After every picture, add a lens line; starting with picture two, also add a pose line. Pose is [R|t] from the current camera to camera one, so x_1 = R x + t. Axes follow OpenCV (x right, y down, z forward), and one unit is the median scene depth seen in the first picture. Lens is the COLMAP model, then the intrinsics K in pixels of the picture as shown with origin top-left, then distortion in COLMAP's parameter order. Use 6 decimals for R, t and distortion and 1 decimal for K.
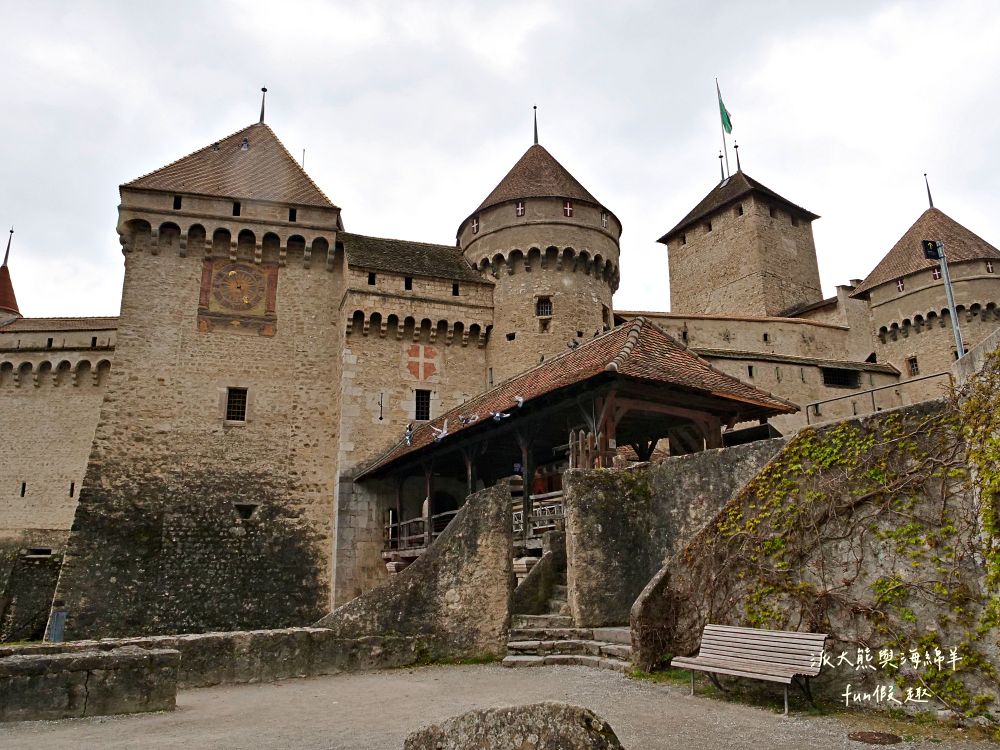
lens RADIAL K [[731.0, 0, 500.0], [0, 731.0, 375.0], [0, 0, 1]] dist [-0.055700, 0.007711]
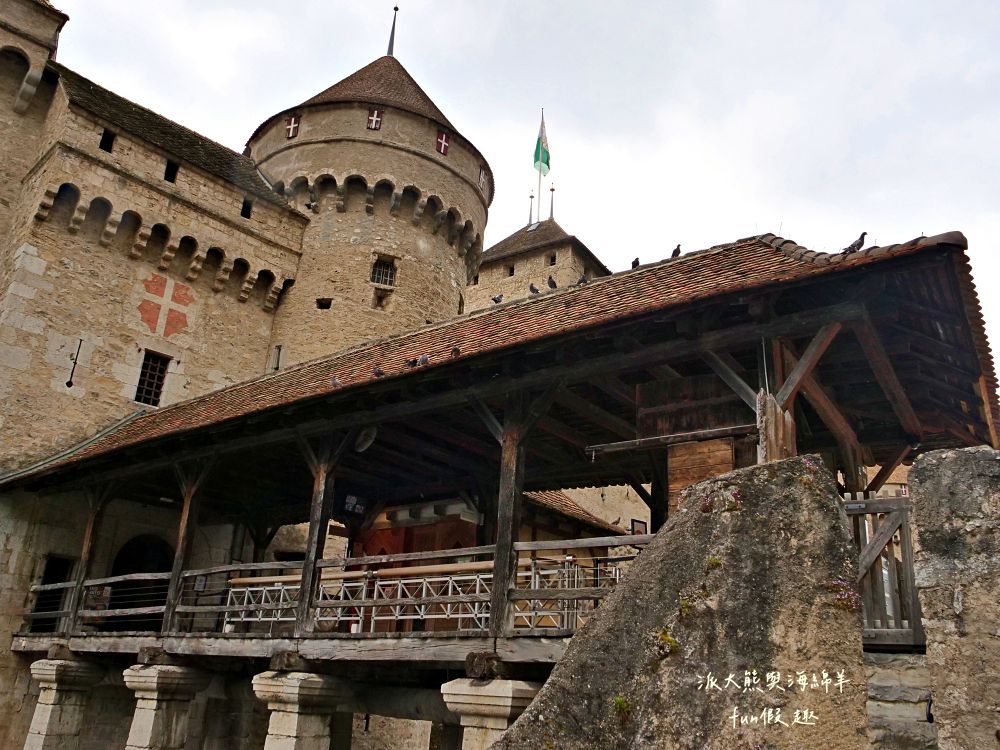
lens RADIAL K [[839.5, 0, 517.4], [0, 839.5, 373.0], [0, 0, 1]] dist [-0.006228, 0.003385]
pose [[0.896258, 0.213381, 0.388832, -0.102914], [-0.173913, 0.975535, -0.134480, 0.073125], [-0.408015, 0.052906, 0.911441, 0.282560]]
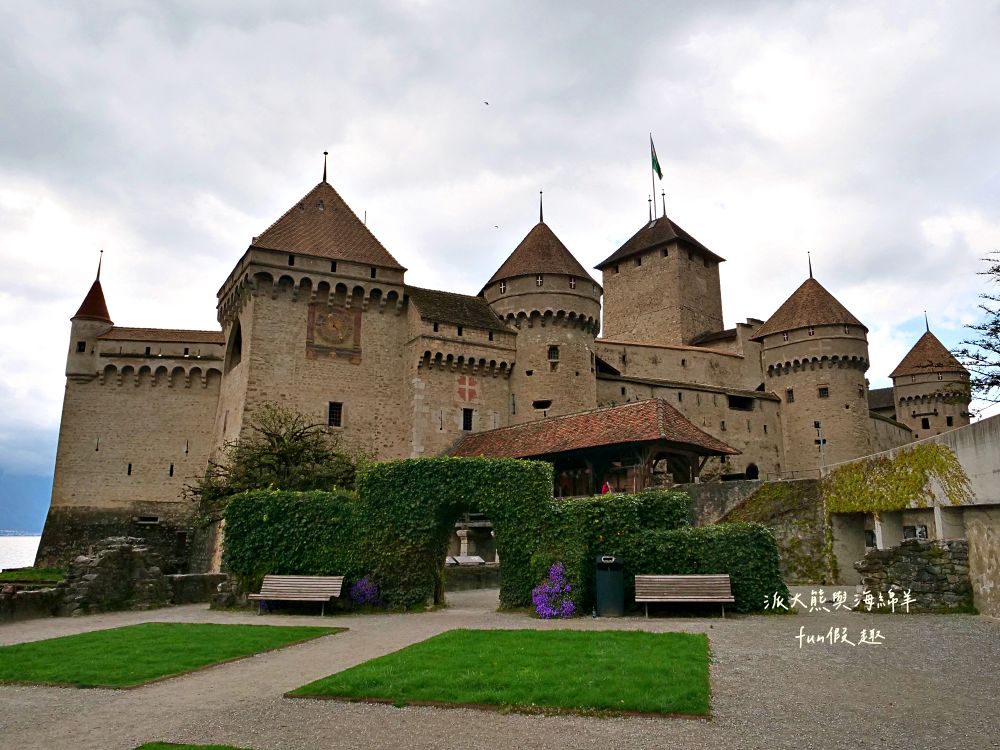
lens RADIAL K [[740.7, 0, 506.1], [0, 740.7, 378.5], [0, 0, 1]] dist [-0.051941, 0.009990]
pose [[0.984547, 0.049219, 0.168064, -0.268755], [-0.057016, 0.997494, 0.041888, -0.098786], [-0.165581, -0.050823, 0.984886, -0.400404]]
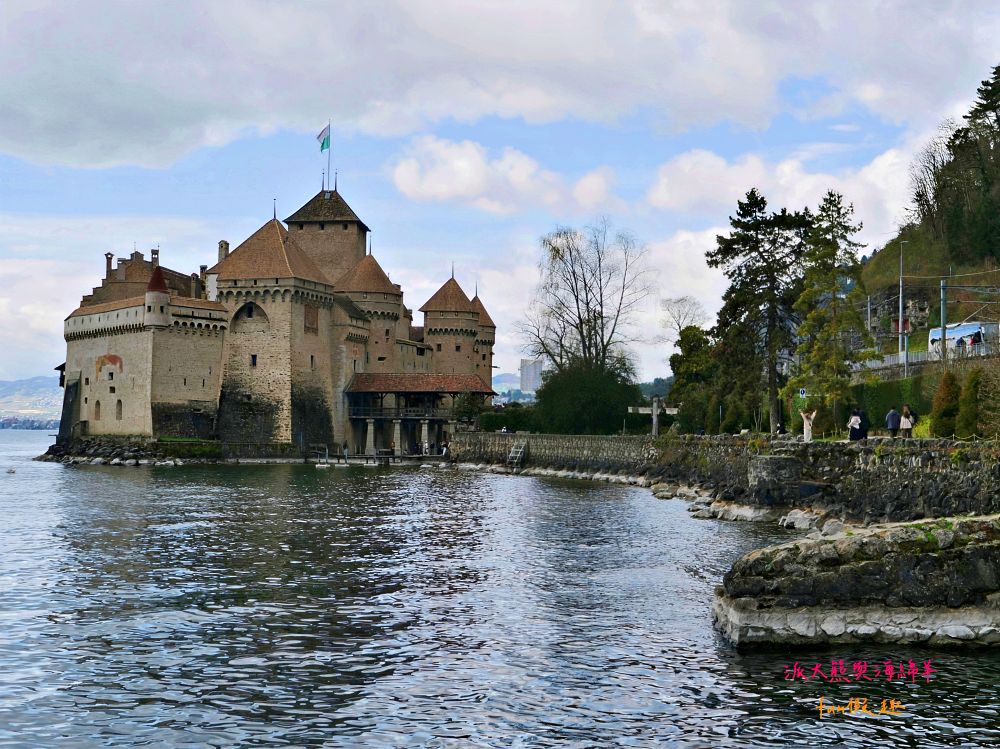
lens RADIAL K [[1215.1, 0, 558.6], [0, 1215.1, 353.8], [0, 0, 1]] dist [0.000832, 0.003705]
pose [[0.573871, 0.077417, 0.815278, -3.401503], [-0.231965, 0.970118, 0.071159, -0.506279], [-0.785407, -0.229952, 0.574680, -2.255990]]
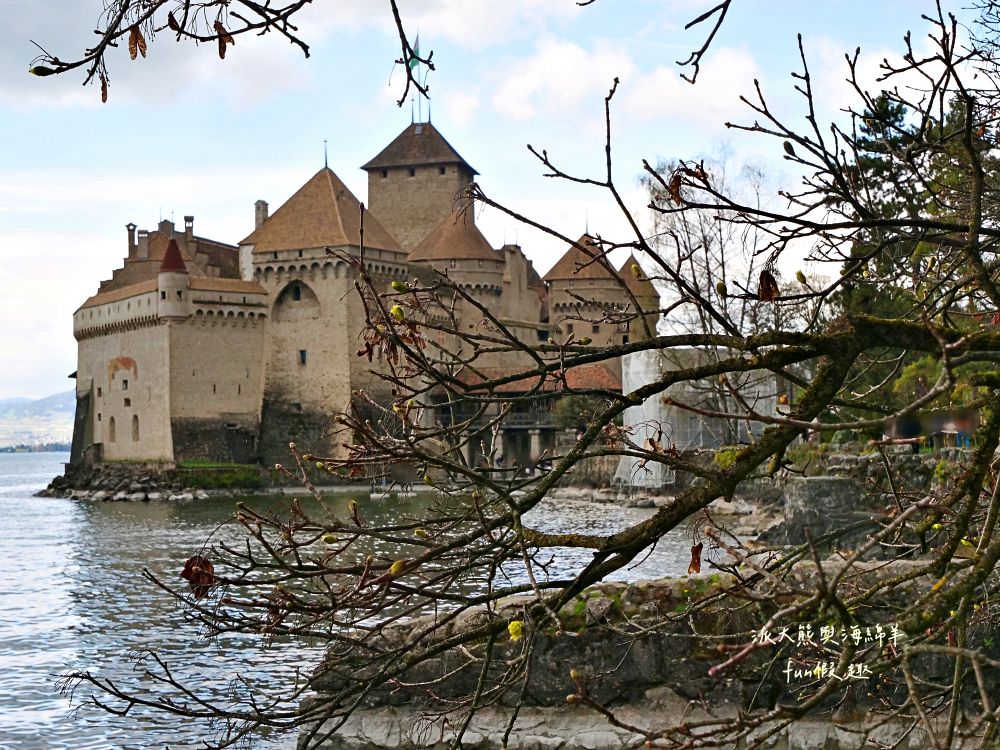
lens RADIAL K [[1672.2, 0, 520.3], [0, 1672.2, 374.4], [0, 0, 1]] dist [0.003596, 0.026461]
pose [[0.713693, 0.033780, 0.699643, -3.219608], [-0.176935, 0.975139, 0.133407, -0.579837], [-0.677743, -0.219003, 0.701927, -2.474690]]
